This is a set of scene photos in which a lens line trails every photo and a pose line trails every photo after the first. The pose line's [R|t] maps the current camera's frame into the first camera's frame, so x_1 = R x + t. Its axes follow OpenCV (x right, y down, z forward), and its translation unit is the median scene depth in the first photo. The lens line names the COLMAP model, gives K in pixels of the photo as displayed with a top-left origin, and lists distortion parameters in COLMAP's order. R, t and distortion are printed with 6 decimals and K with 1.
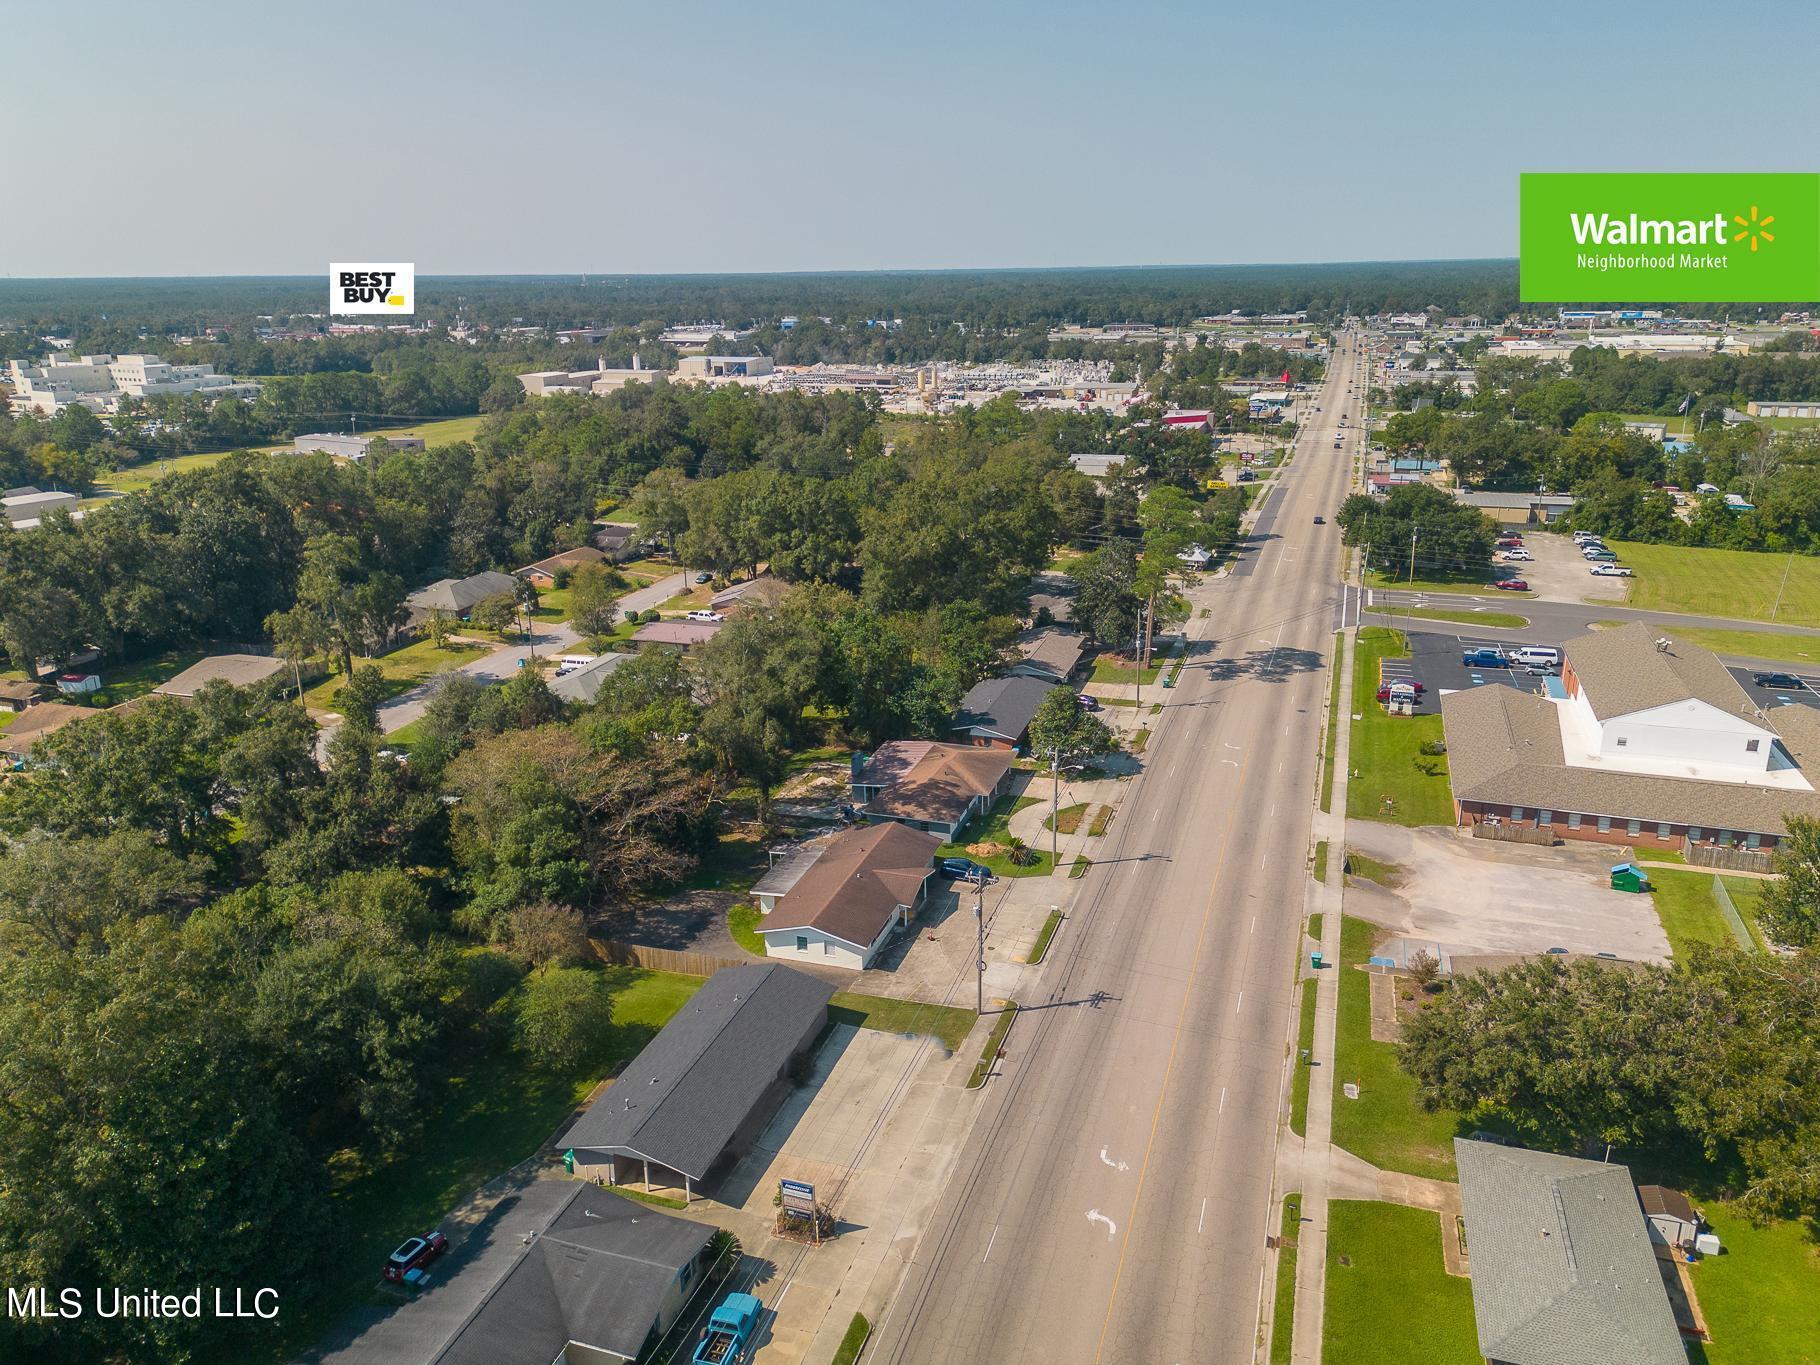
lens RADIAL K [[1294.8, 0, 910.0], [0, 1294.8, 682.5], [0, 0, 1]] dist [0.088836, -0.095272]
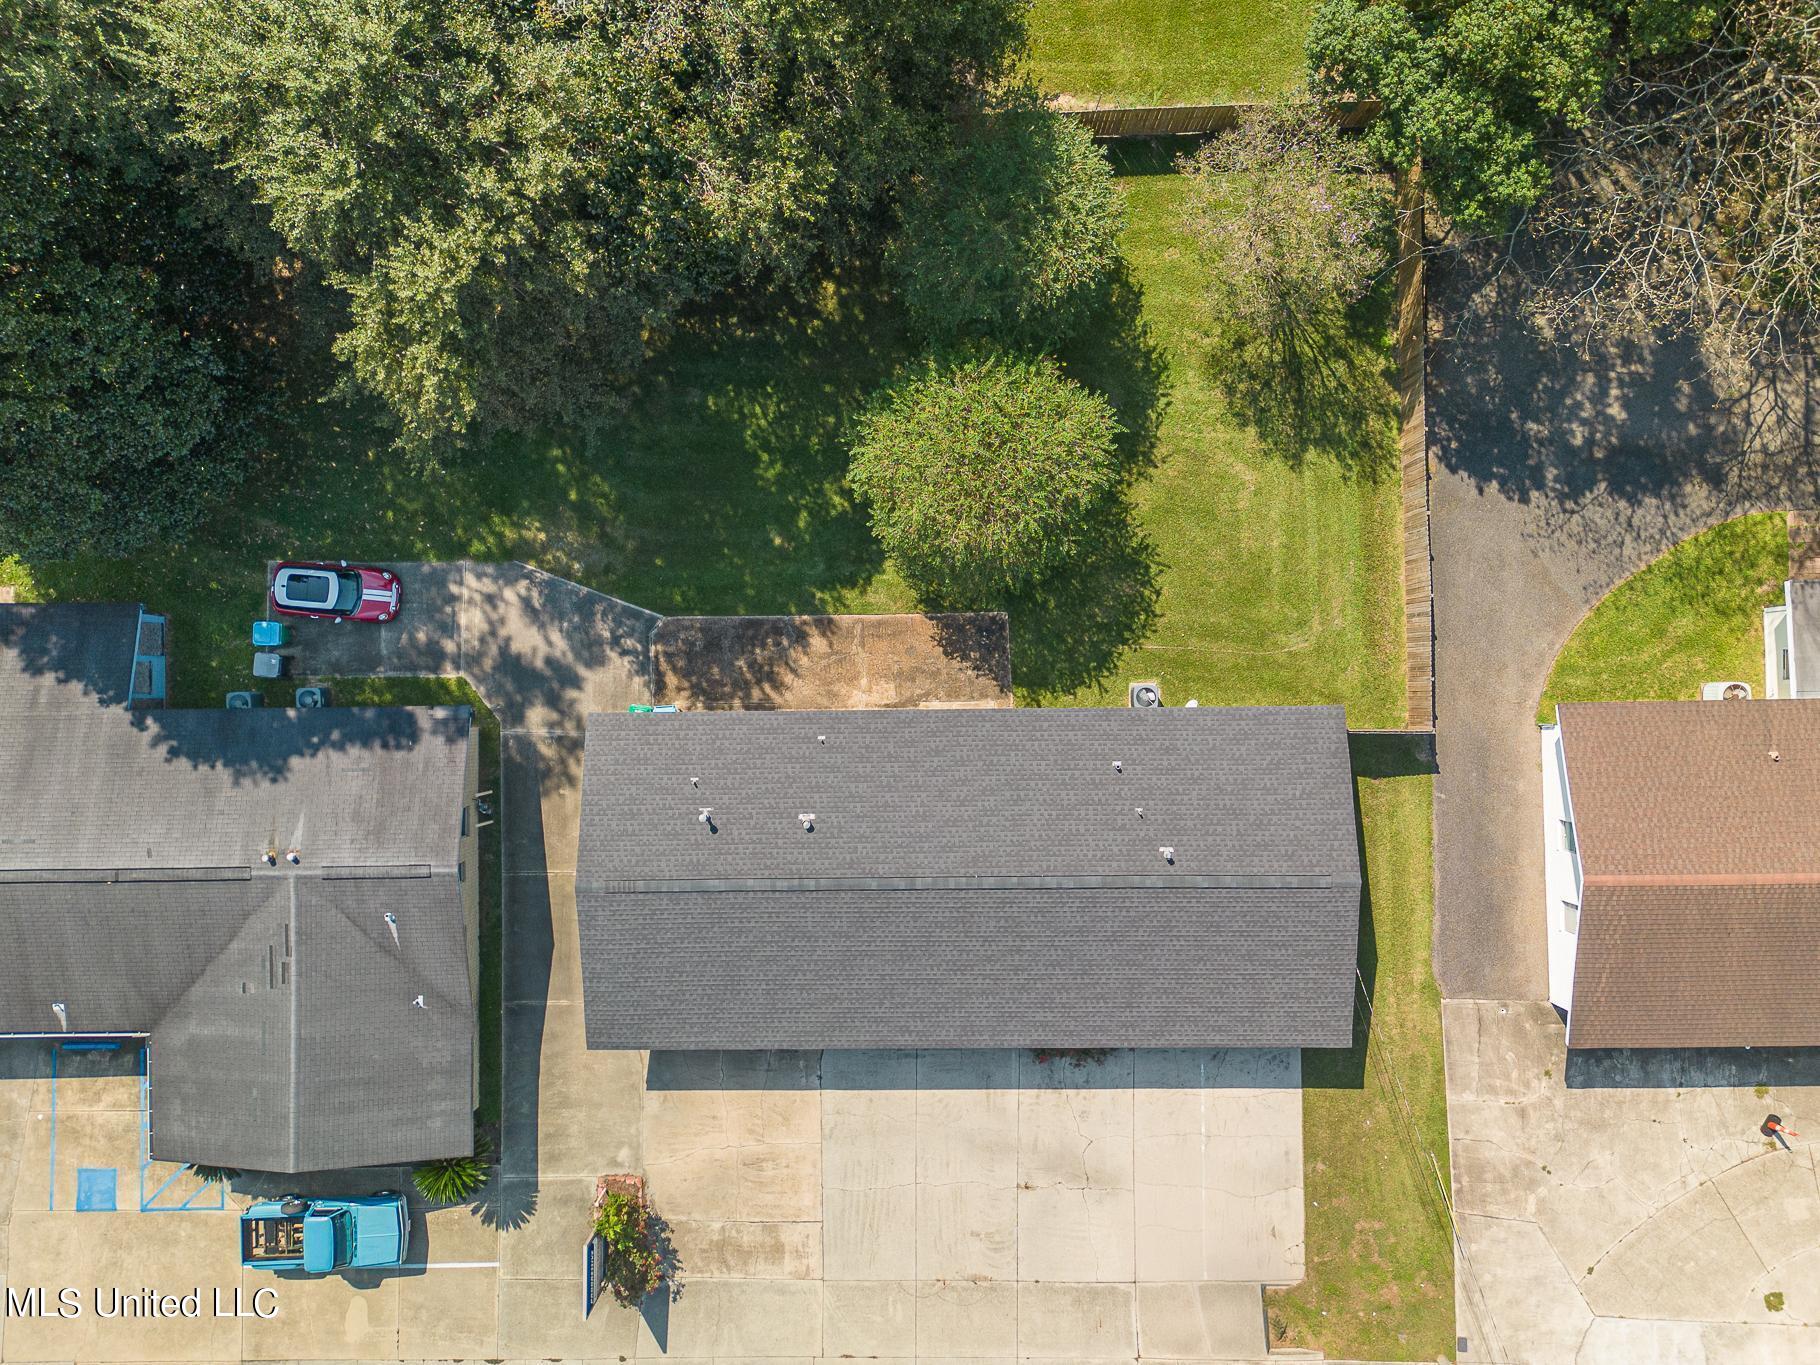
lens RADIAL K [[1294.8, 0, 910.0], [0, 1294.8, 682.5], [0, 0, 1]] dist [0.088836, -0.095272]
pose [[0.323591, 0.946179, -0.005921, -0.154190], [-0.271266, 0.098764, 0.957424, -0.087736], [0.906479, -0.308207, 0.288626, 0.629319]]
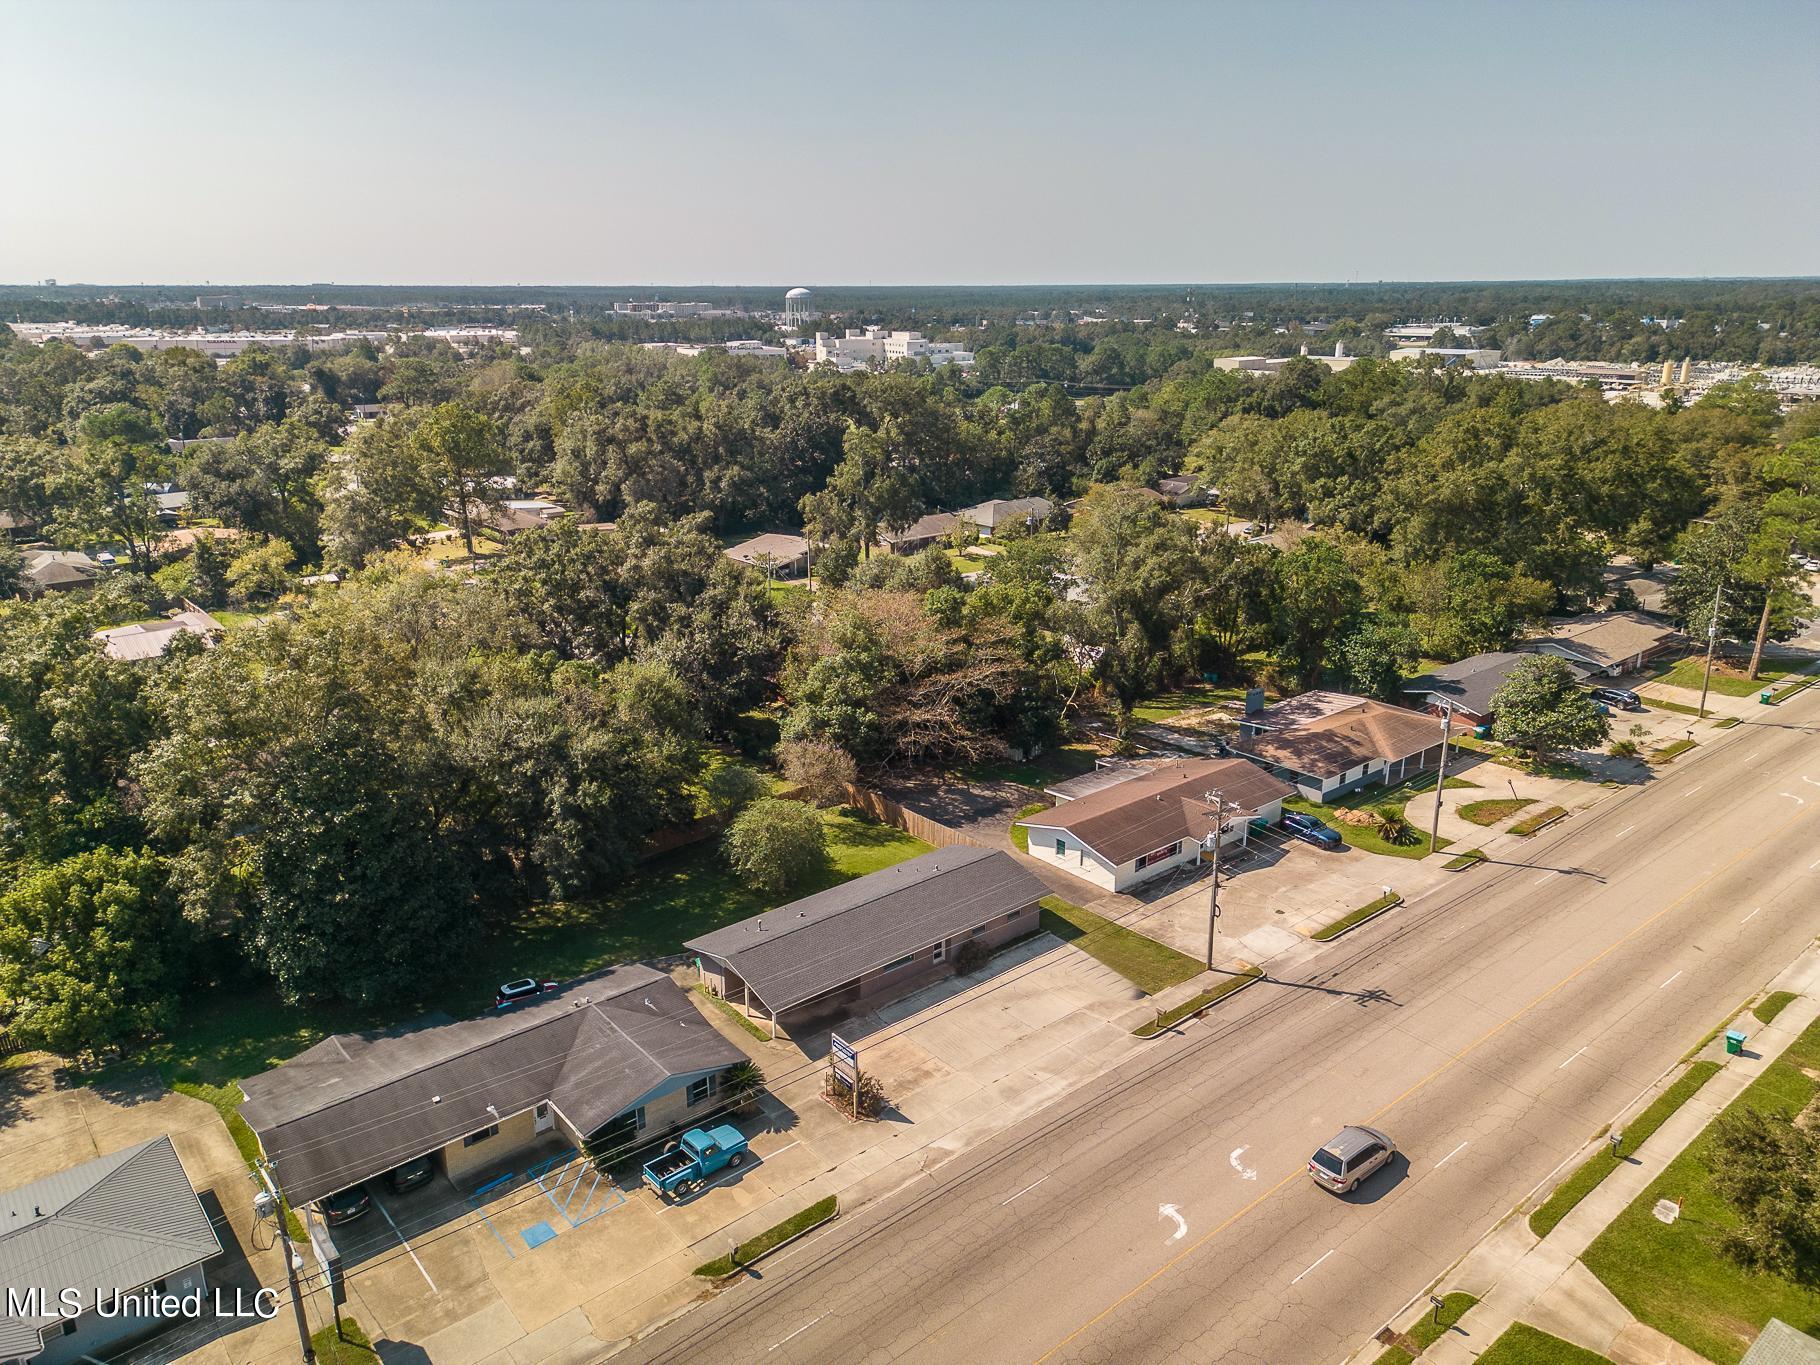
lens RADIAL K [[1264.7, 0, 908.4], [0, 1264.7, 692.9], [0, 0, 1]] dist [0.085578, -0.084307]
pose [[0.849633, 0.170733, -0.498973, 0.207307], [-0.167685, 0.984503, 0.051339, 0.058286], [0.500006, 0.040050, 0.865095, 0.160932]]
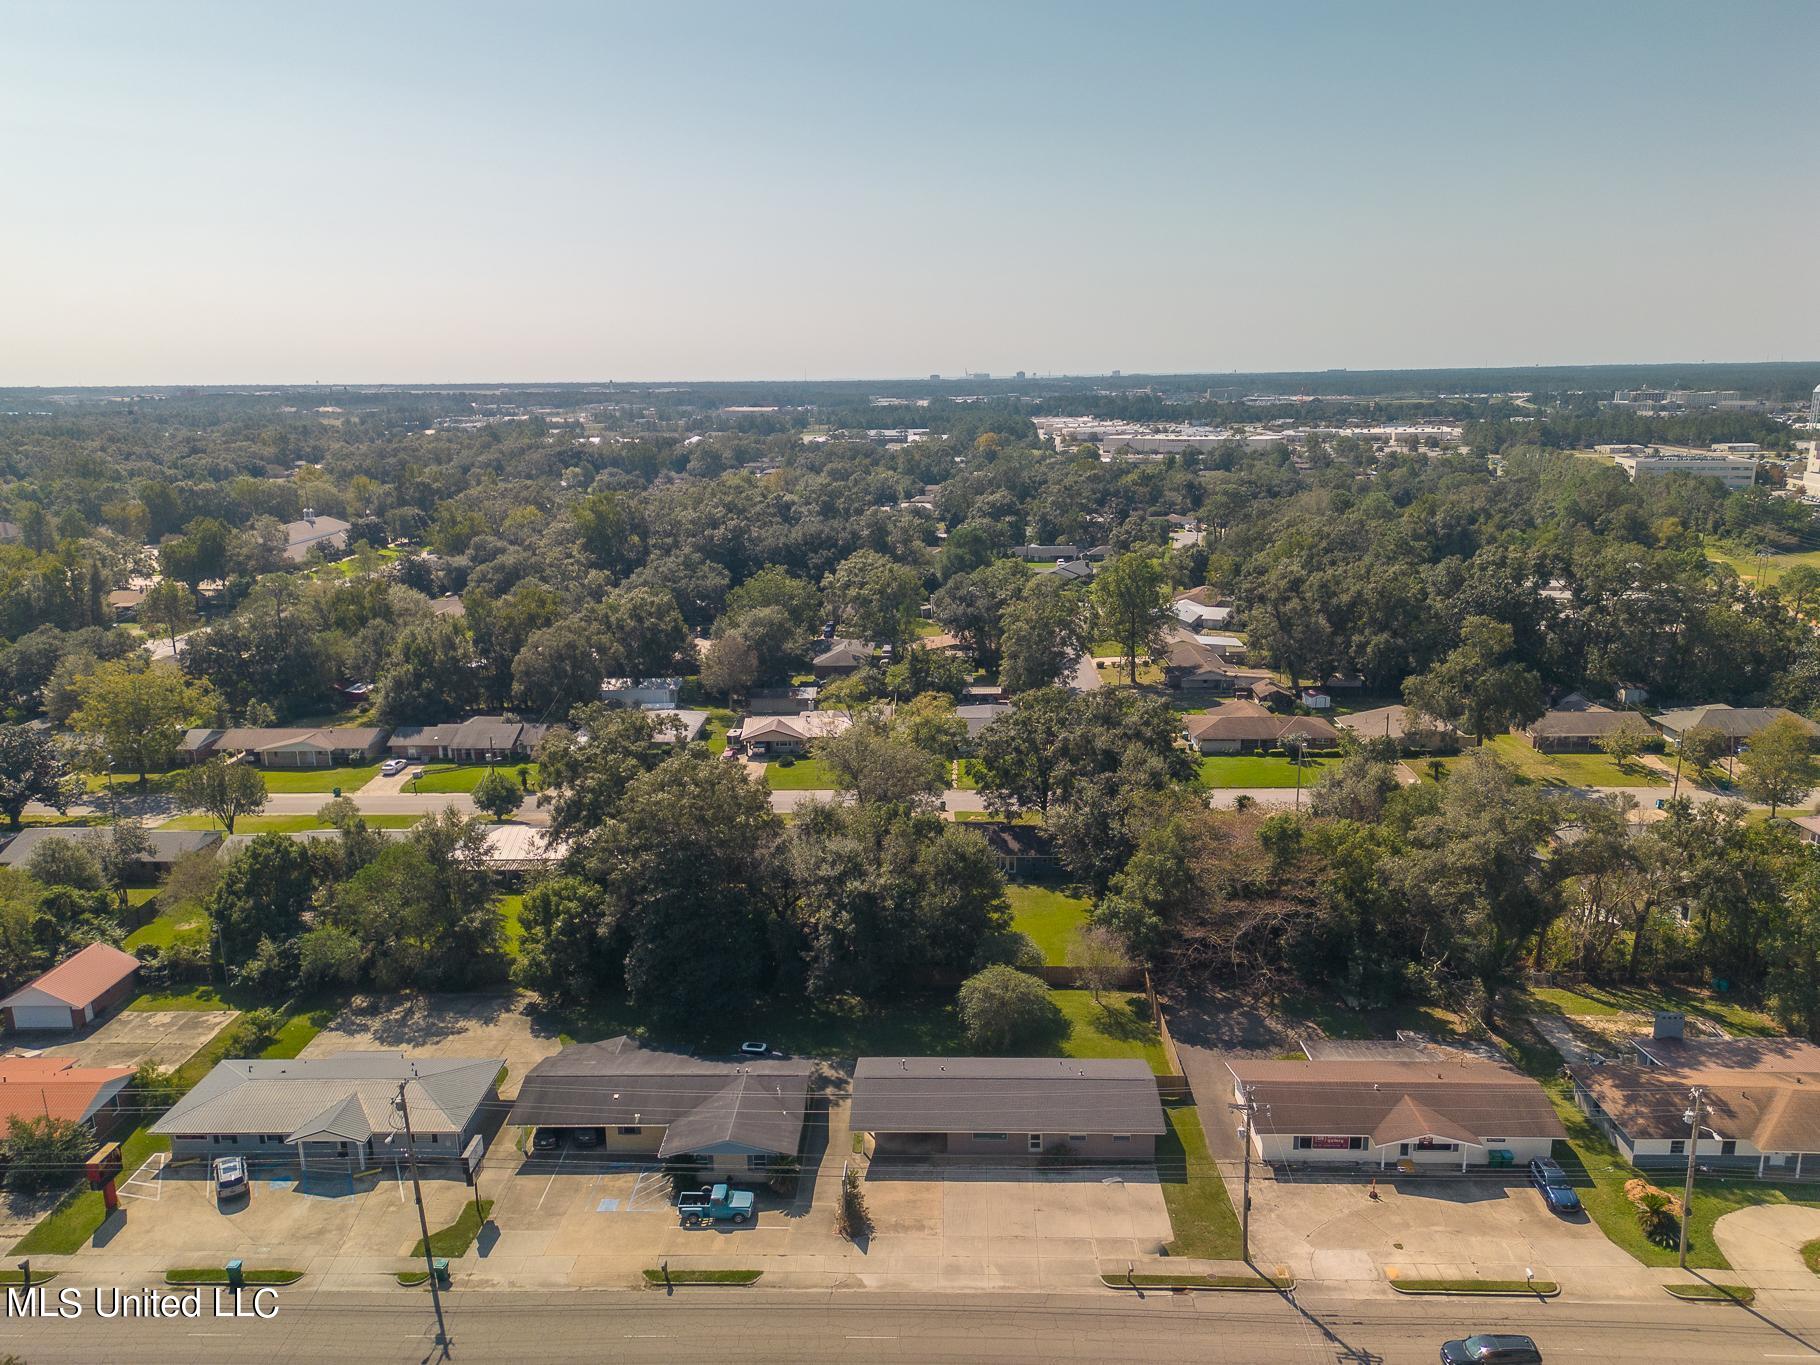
lens RADIAL K [[1294.8, 0, 910.0], [0, 1294.8, 682.5], [0, 0, 1]] dist [0.088836, -0.095272]
pose [[0.286399, 0.231456, -0.929733, 0.537313], [-0.282795, 0.947571, 0.148784, -0.122875], [0.915425, 0.220312, 0.336838, 0.350389]]
